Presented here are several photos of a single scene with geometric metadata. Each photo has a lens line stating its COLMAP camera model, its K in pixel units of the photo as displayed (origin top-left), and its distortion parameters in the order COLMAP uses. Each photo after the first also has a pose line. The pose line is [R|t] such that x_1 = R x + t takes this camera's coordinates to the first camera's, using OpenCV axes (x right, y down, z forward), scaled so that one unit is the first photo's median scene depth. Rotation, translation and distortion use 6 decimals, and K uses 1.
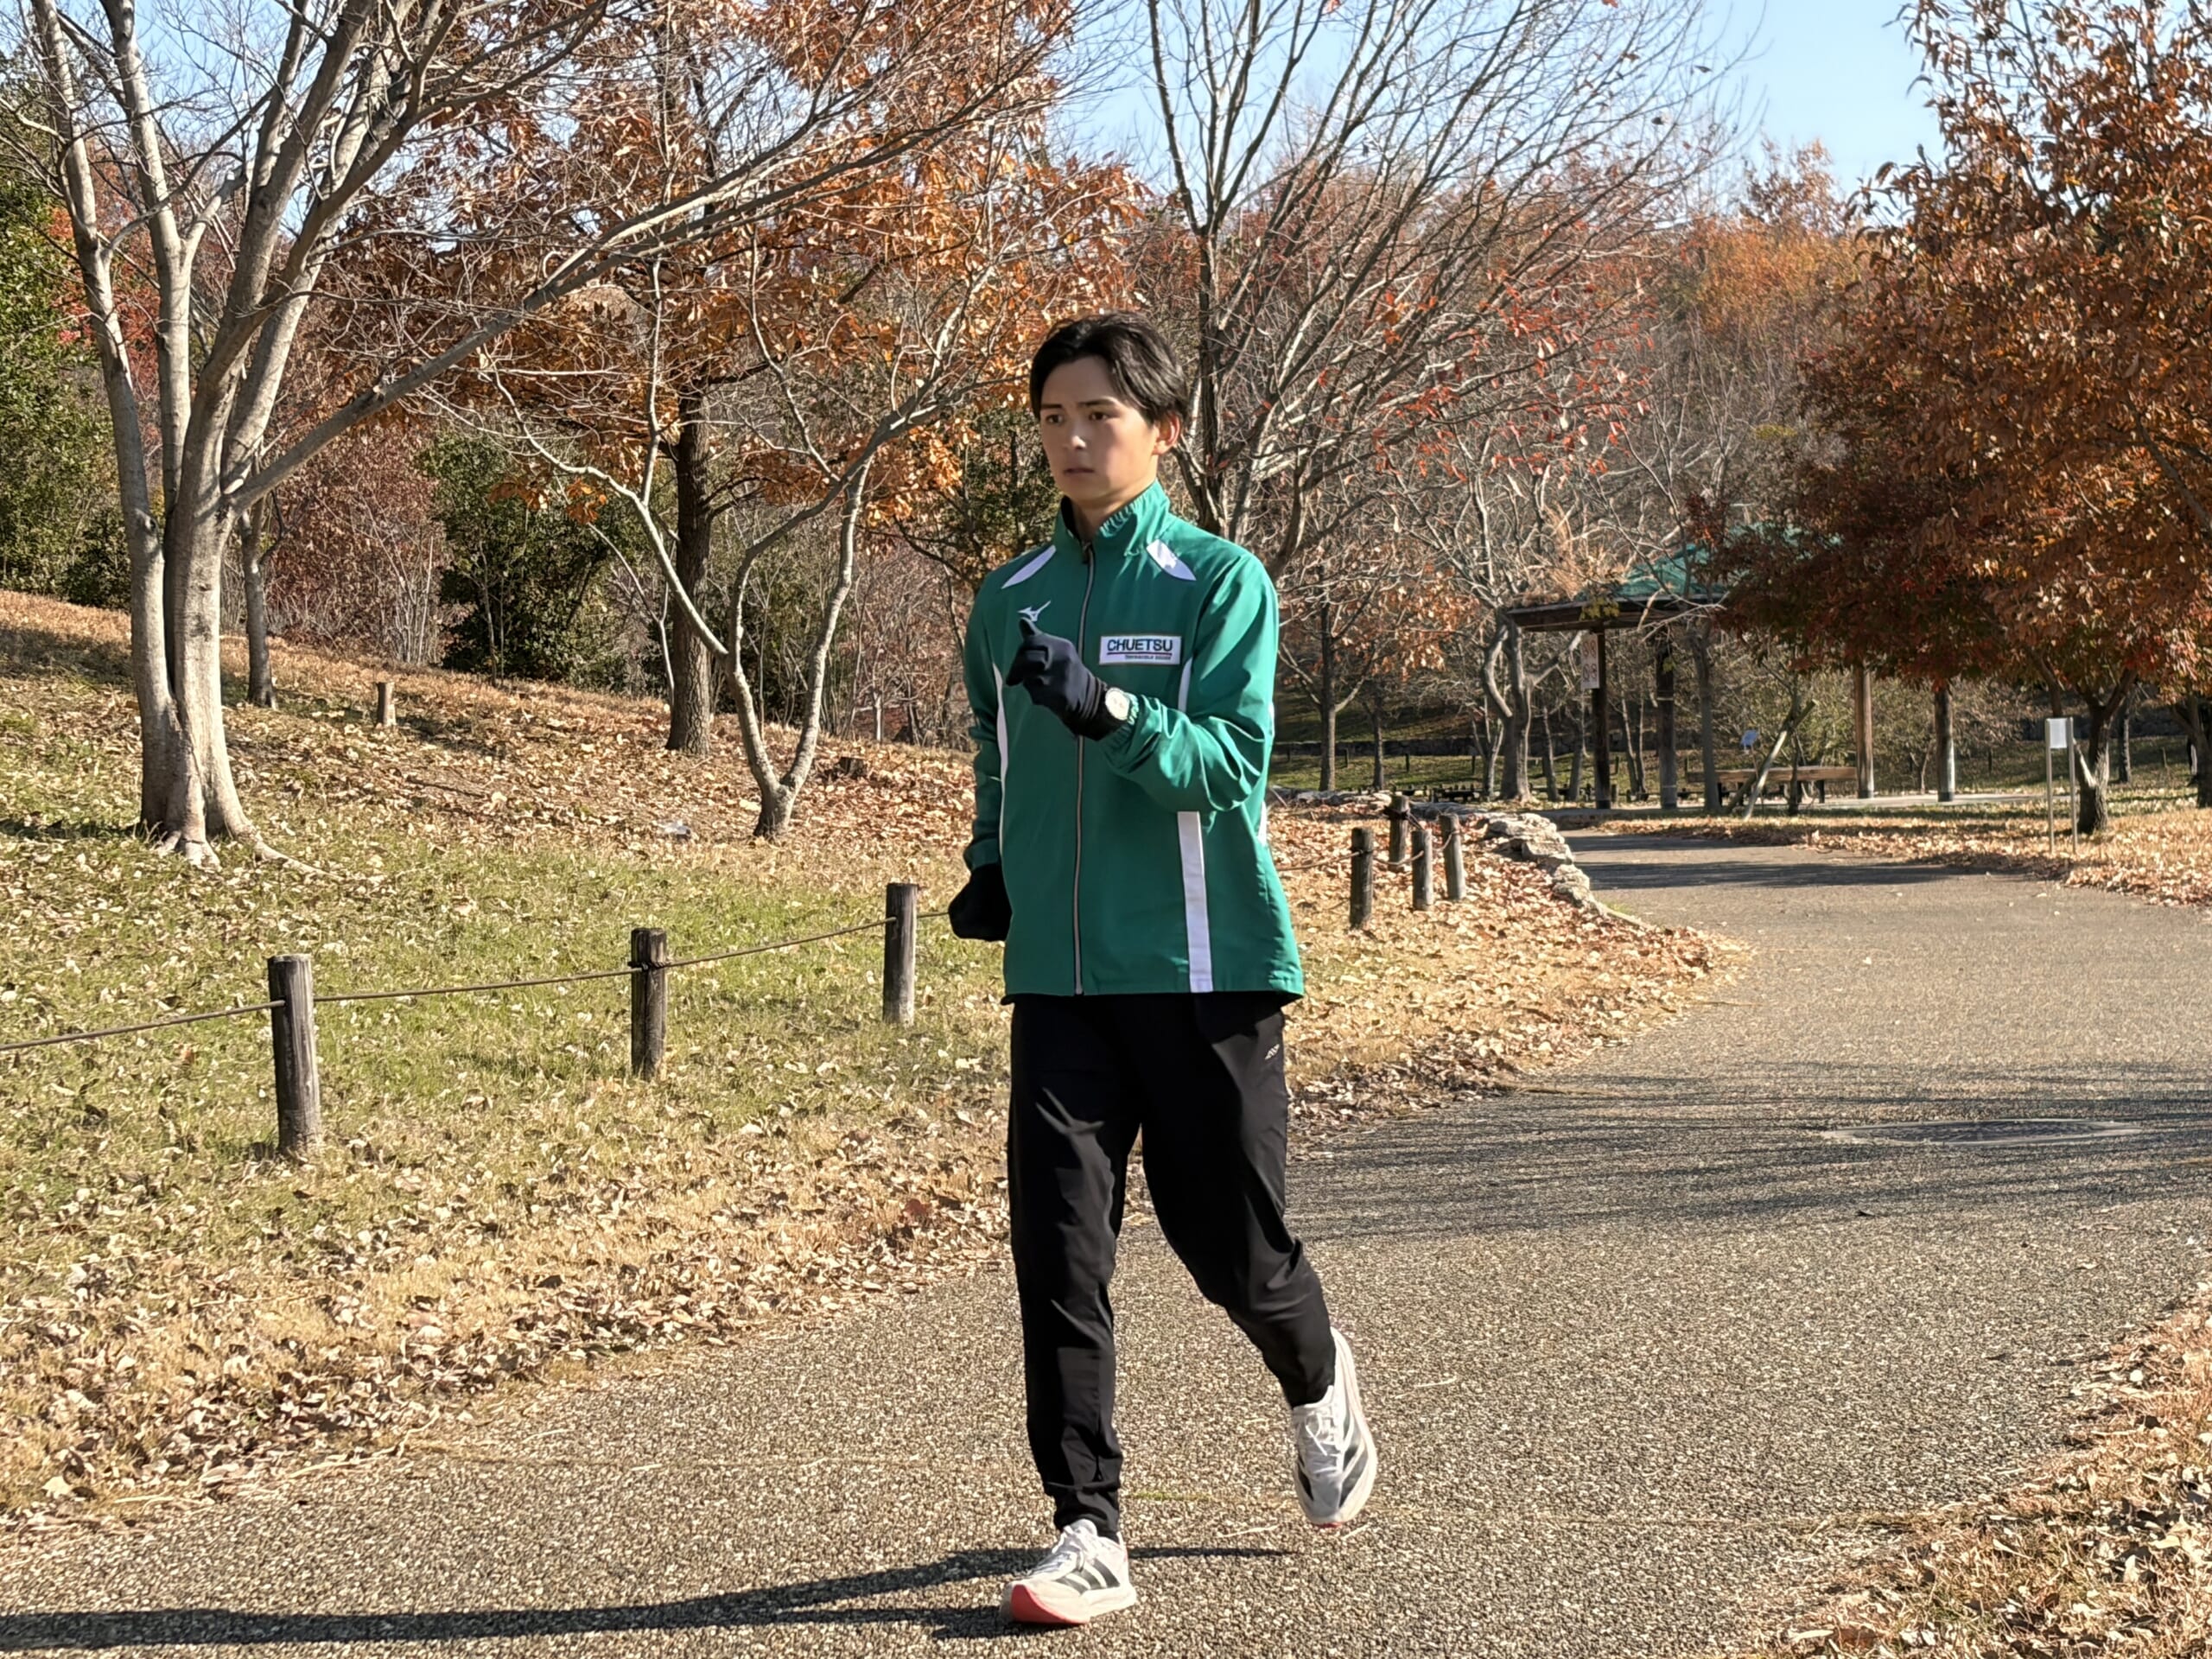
lens RADIAL K [[5083.7, 0, 1057.2], [0, 5083.7, 828.7], [0, 0, 1]] dist [0.282115, -1.128777]
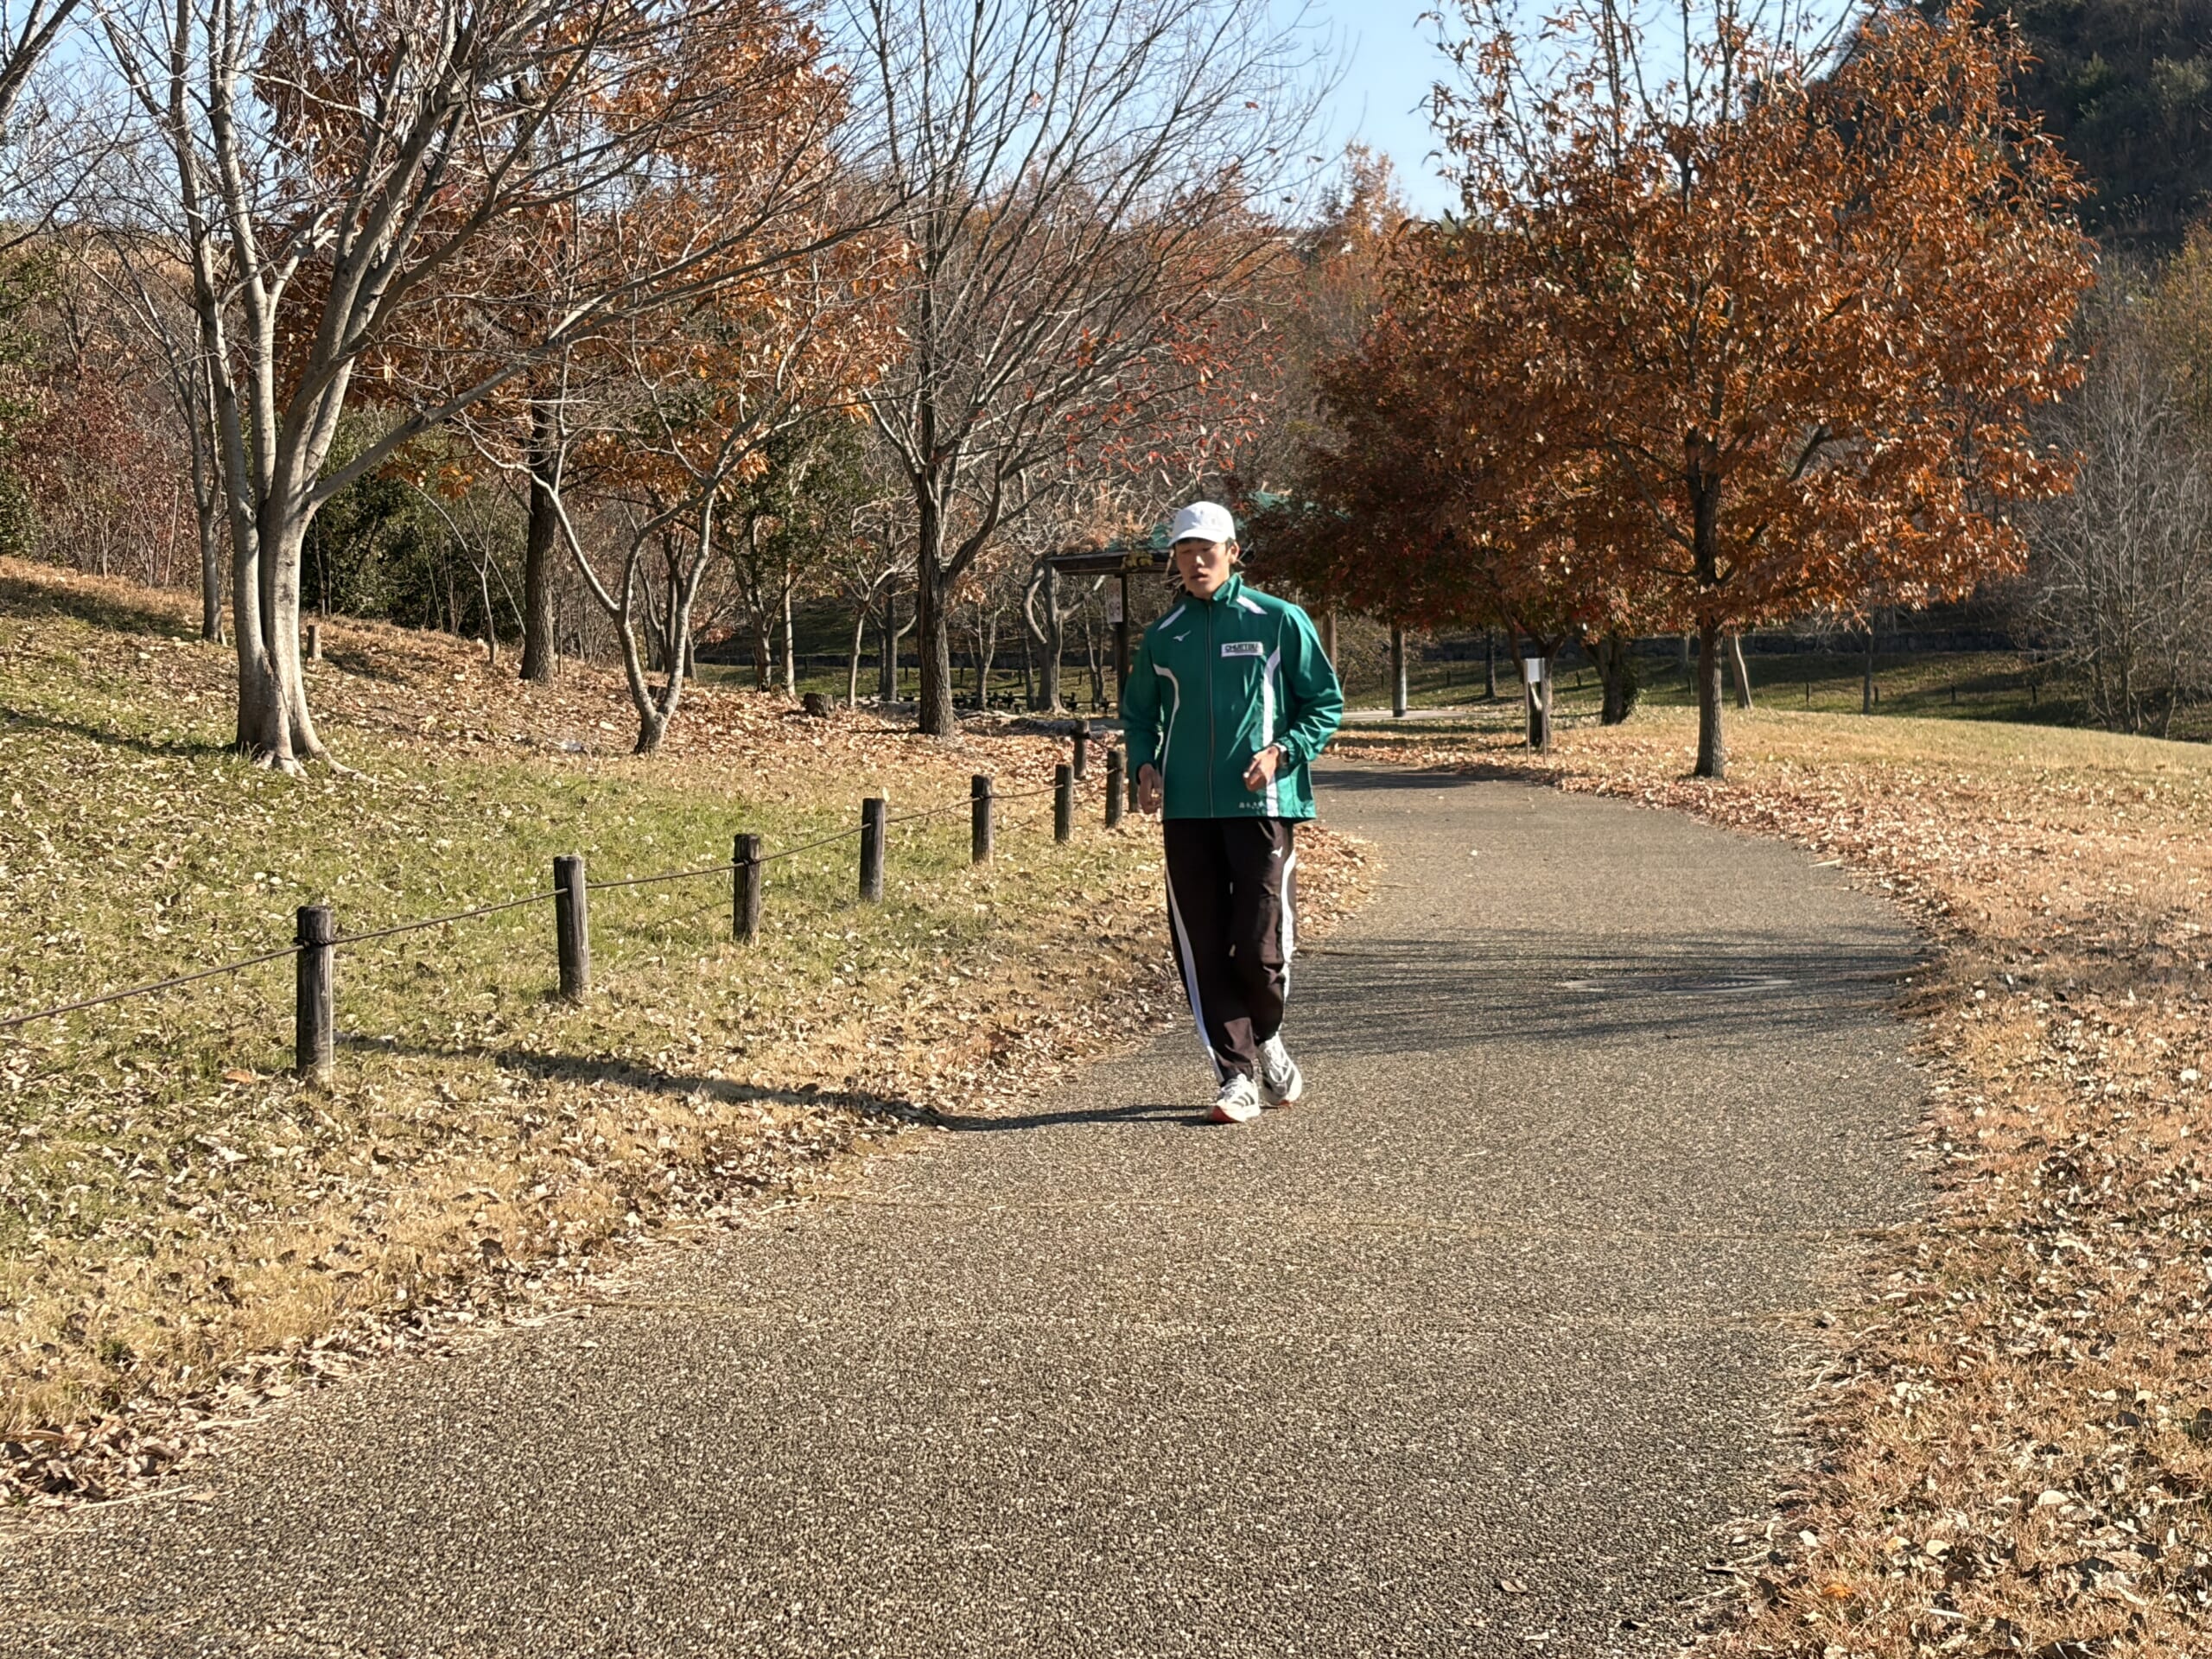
lens RADIAL K [[4232.0, 0, 1113.2], [0, 4232.0, 855.4], [0, 0, 1]] dist [0.245798, -1.002481]
pose [[0.992977, 0.005544, 0.118182, -0.086686], [-0.009102, 0.999521, 0.029583, -0.006908], [-0.117961, -0.030451, 0.992551, -0.105541]]
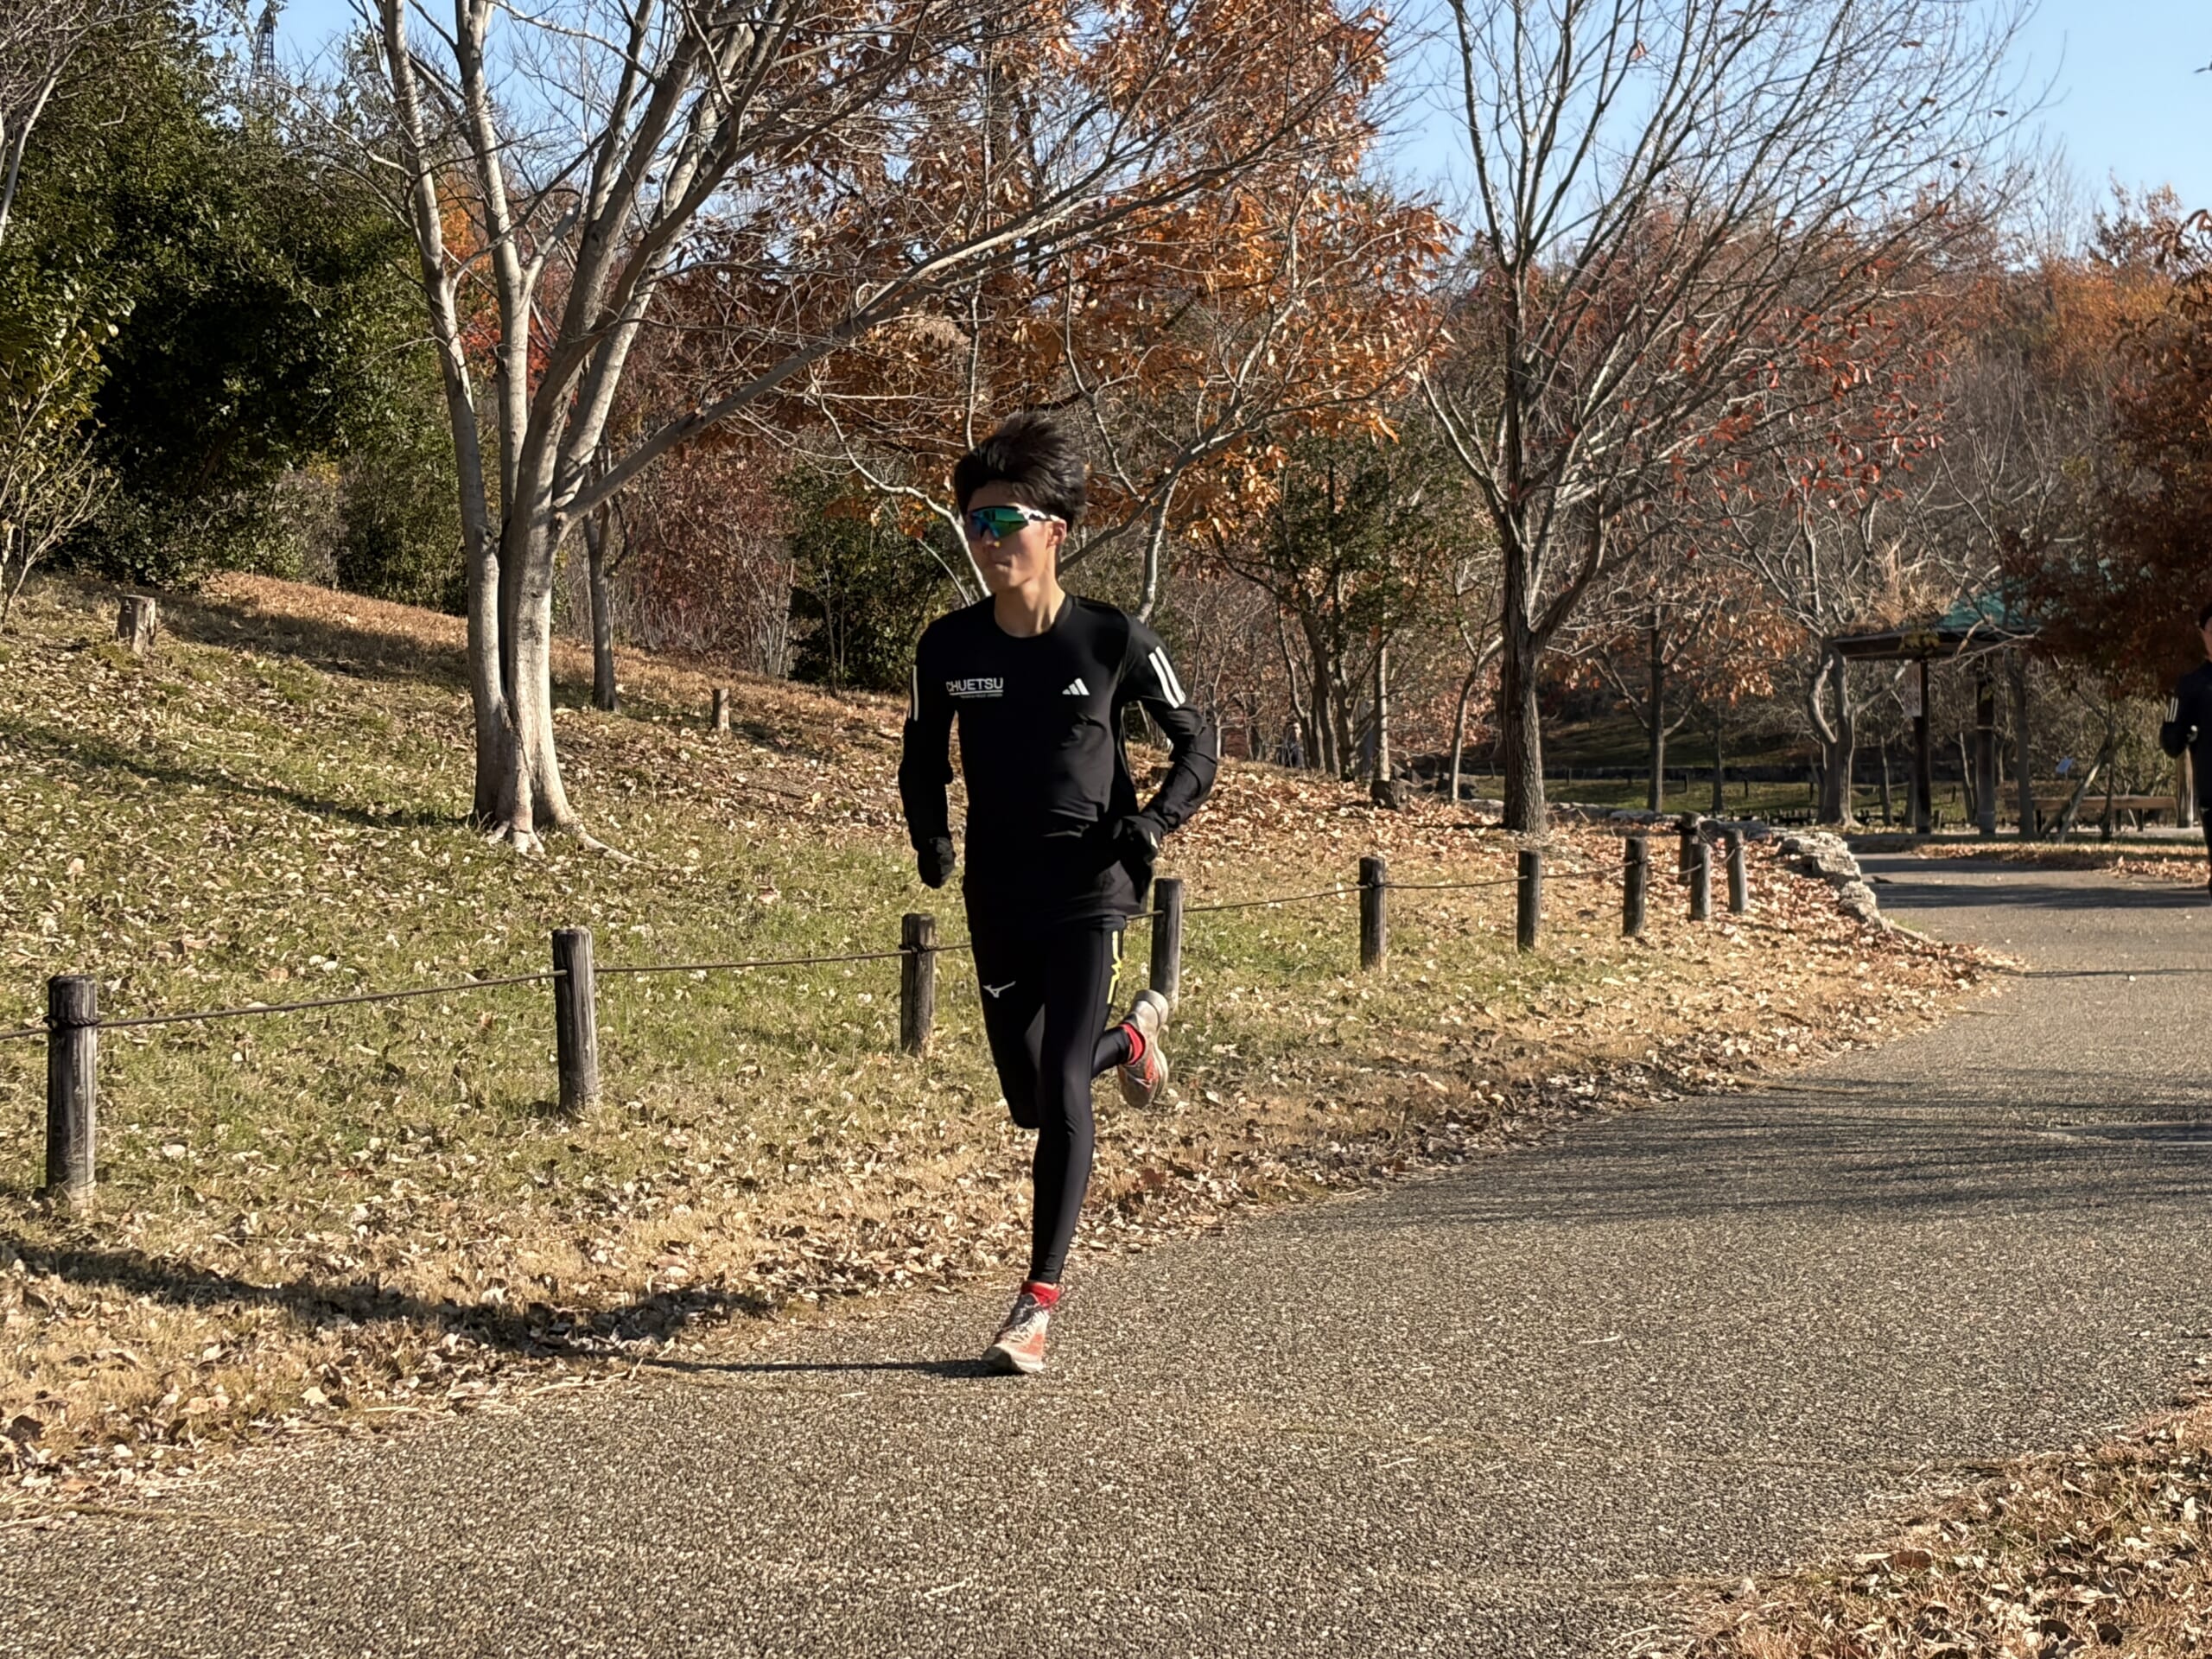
lens RADIAL K [[4897.3, 0, 1060.2], [0, 4897.3, 842.0], [0, 0, 1]] dist [0.284005, -1.258083]
pose [[0.997431, 0.016228, -0.069767, 0.015476], [-0.016269, 0.999868, -0.000022, 0.002981], [0.069758, 0.001157, 0.997563, -0.017823]]
